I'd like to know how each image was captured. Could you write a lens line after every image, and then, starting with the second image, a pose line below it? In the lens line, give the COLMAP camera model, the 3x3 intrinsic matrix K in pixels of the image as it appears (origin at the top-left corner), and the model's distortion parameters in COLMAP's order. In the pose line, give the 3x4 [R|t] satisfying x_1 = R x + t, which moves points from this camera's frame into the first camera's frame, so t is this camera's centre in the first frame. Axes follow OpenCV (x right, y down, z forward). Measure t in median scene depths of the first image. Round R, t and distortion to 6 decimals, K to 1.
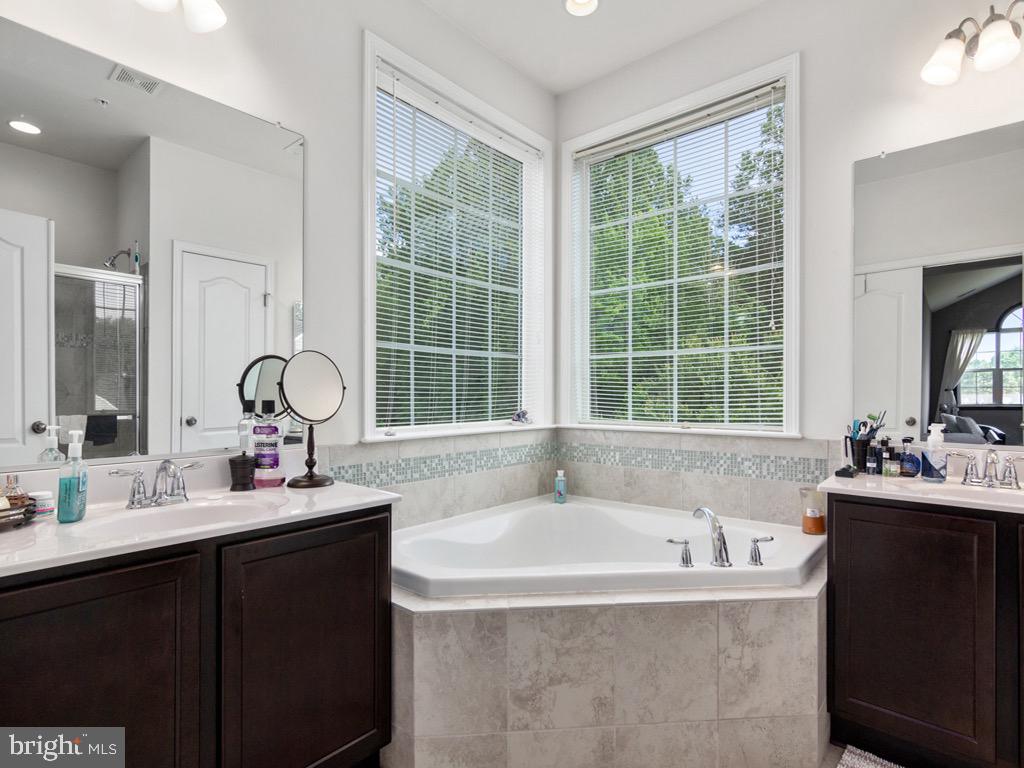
lens RADIAL K [[521.2, 0, 517.3], [0, 521.2, 392.3], [0, 0, 1]] dist [-0.003792, -0.000095]
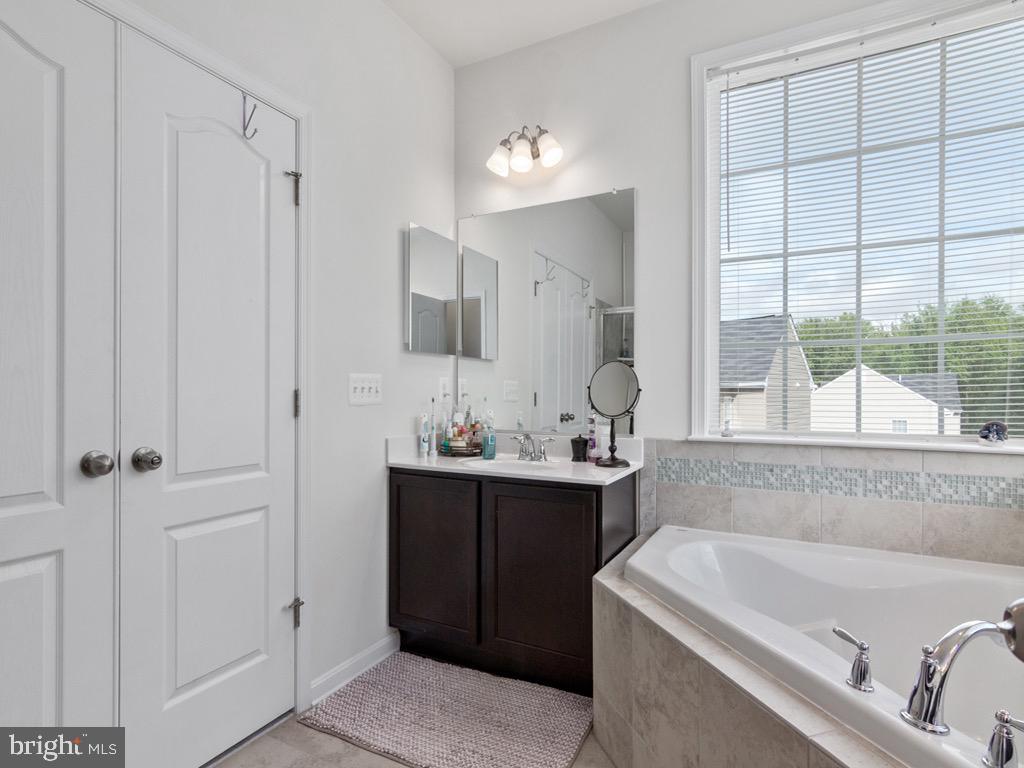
lens RADIAL K [[521.2, 0, 517.3], [0, 521.2, 392.3], [0, 0, 1]] dist [-0.003792, -0.000095]
pose [[0.226361, -0.003078, -0.974039, 0.672125], [0.001868, 0.999995, -0.002726, 0.000019], [0.974042, -0.001202, 0.226365, 0.401767]]
